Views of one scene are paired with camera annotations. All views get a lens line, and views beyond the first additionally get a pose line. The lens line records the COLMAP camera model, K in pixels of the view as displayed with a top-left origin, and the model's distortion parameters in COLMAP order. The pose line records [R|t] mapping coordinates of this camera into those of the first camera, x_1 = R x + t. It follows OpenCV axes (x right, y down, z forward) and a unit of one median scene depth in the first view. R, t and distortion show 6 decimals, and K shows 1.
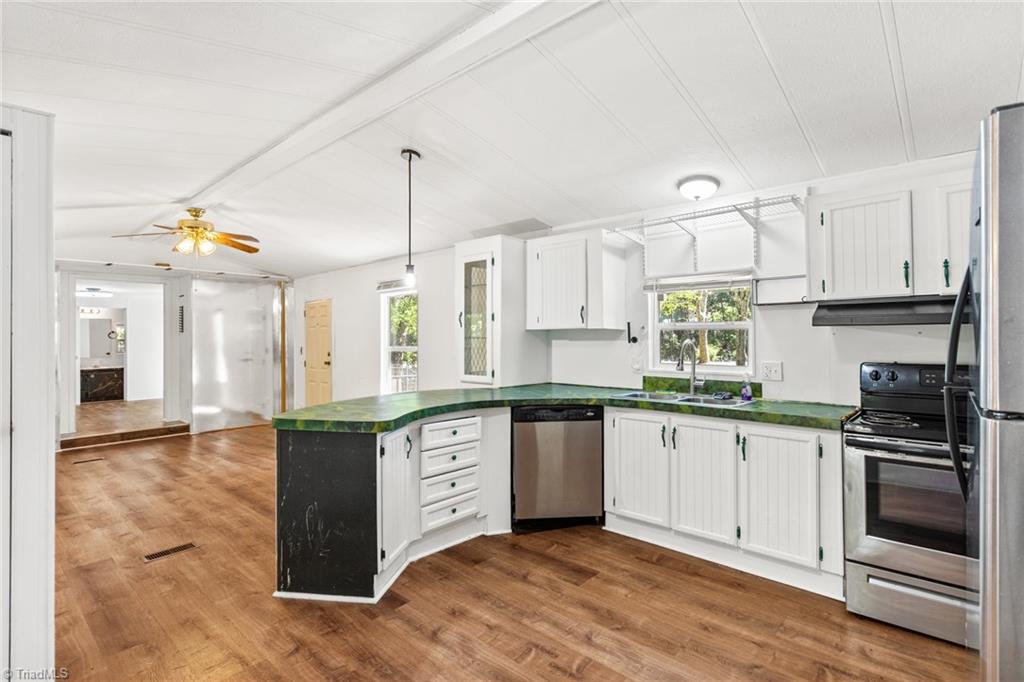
lens RADIAL K [[496.9, 0, 524.2], [0, 496.9, 332.2], [0, 0, 1]] dist [-0.005314, 0.002606]
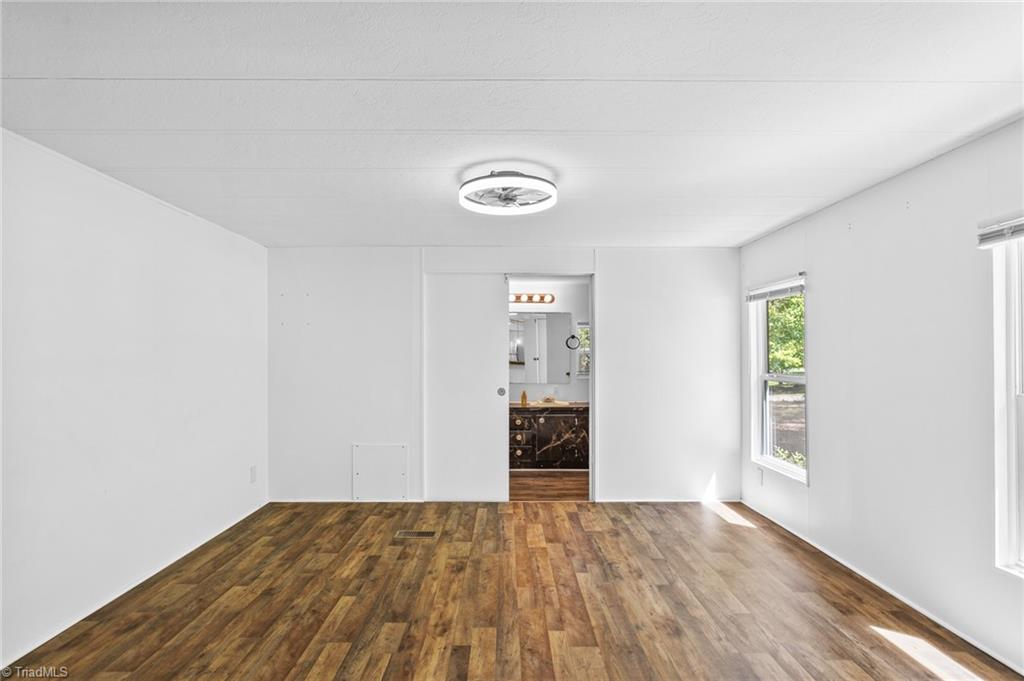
lens RADIAL K [[496.9, 0, 501.5], [0, 496.9, 347.5], [0, 0, 1]] dist [-0.005314, 0.002606]
pose [[0.660233, 0.005049, -0.751044, -1.705715], [-0.000464, 0.999980, 0.006314, 0.029915], [0.751060, -0.003820, 0.660222, 2.099582]]
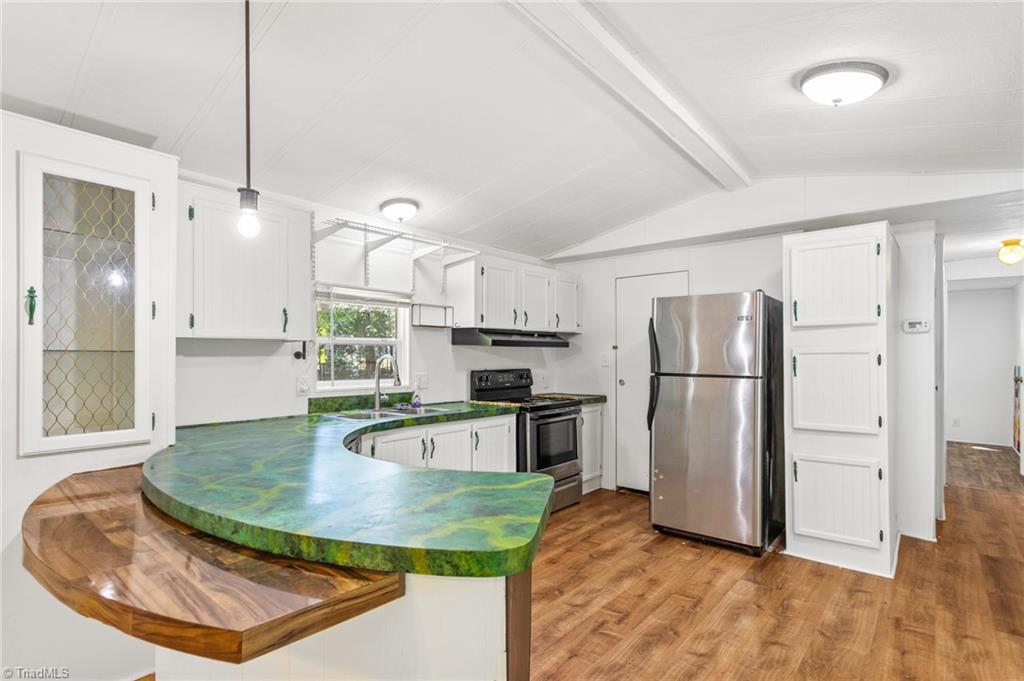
lens RADIAL K [[496.9, 0, 513.1], [0, 496.9, 354.4], [0, 0, 1]] dist [-0.005314, 0.002606]
pose [[-0.018862, 0.002491, 0.999819, -0.704104], [-0.015098, 0.999882, -0.002776, 0.012883], [-0.999708, -0.015147, -0.018822, 0.786695]]
